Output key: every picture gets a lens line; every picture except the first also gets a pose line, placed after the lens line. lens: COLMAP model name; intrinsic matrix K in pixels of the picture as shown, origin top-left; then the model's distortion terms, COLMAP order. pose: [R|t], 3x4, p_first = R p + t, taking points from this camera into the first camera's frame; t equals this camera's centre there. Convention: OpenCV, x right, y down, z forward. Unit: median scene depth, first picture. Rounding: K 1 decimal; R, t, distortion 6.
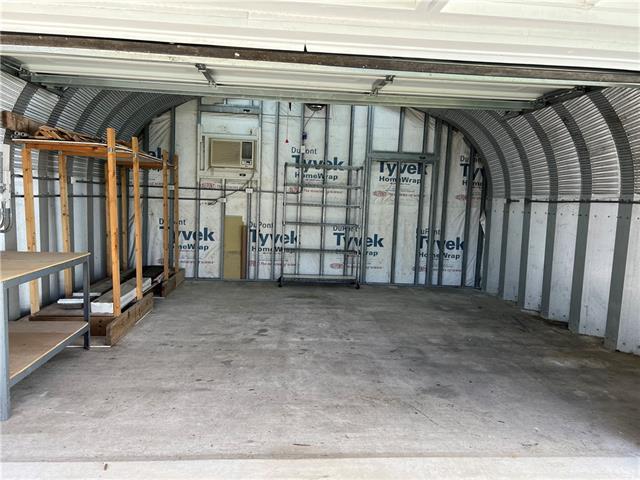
lens RADIAL K [[486.1, 0, 324.7], [0, 486.1, 245.1], [0, 0, 1]] dist [0.062450, -0.067860]
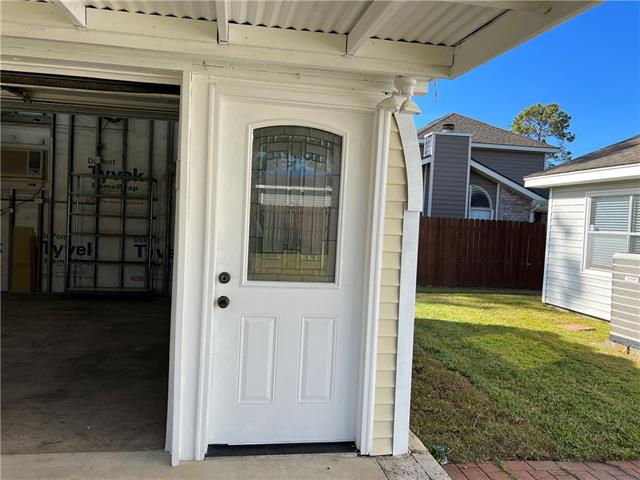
lens RADIAL K [[486.1, 0, 319.1], [0, 486.1, 235.9], [0, 0, 1]] dist [0.062450, -0.067860]
pose [[0.996046, 0.001145, 0.088834, 0.308210], [0.003962, 0.998350, -0.057293, 0.016245], [-0.088753, 0.057419, 0.994397, -0.023296]]
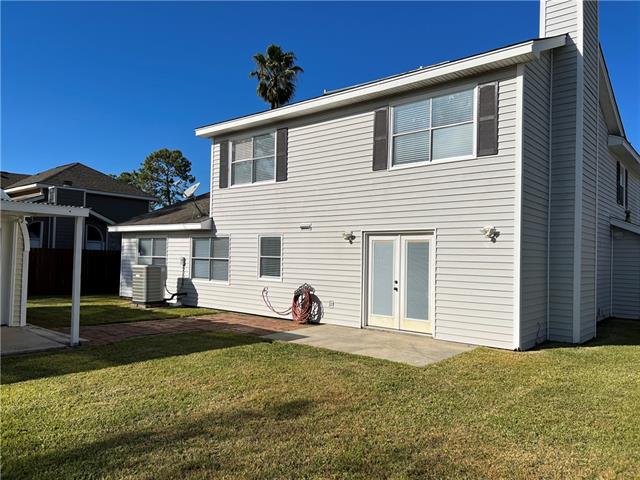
lens RADIAL K [[486.1, 0, 321.2], [0, 486.1, 245.0], [0, 0, 1]] dist [0.062450, -0.067860]
pose [[0.711000, -0.004522, 0.703178, -0.405689], [0.070613, 0.995384, -0.064998, 0.246188], [-0.699638, 0.095867, 0.708037, -3.107561]]
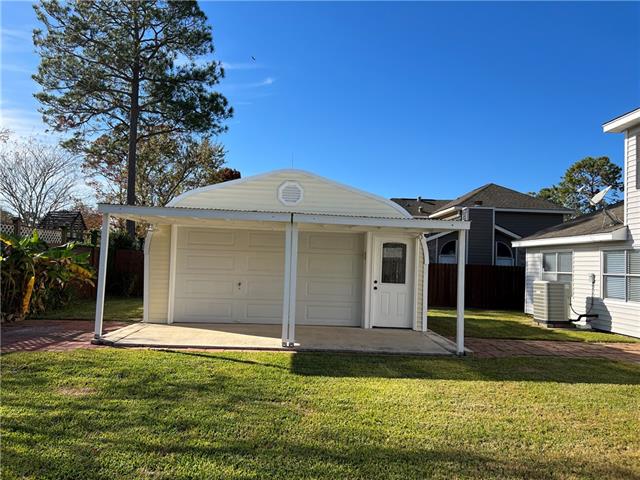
lens RADIAL K [[486.1, 0, 315.4], [0, 486.1, 242.6], [0, 0, 1]] dist [0.062450, -0.067860]
pose [[0.998833, -0.008676, -0.047521, -0.112728], [0.001950, 0.990179, -0.139789, 0.288153], [0.048267, 0.139533, 0.989040, -3.056202]]
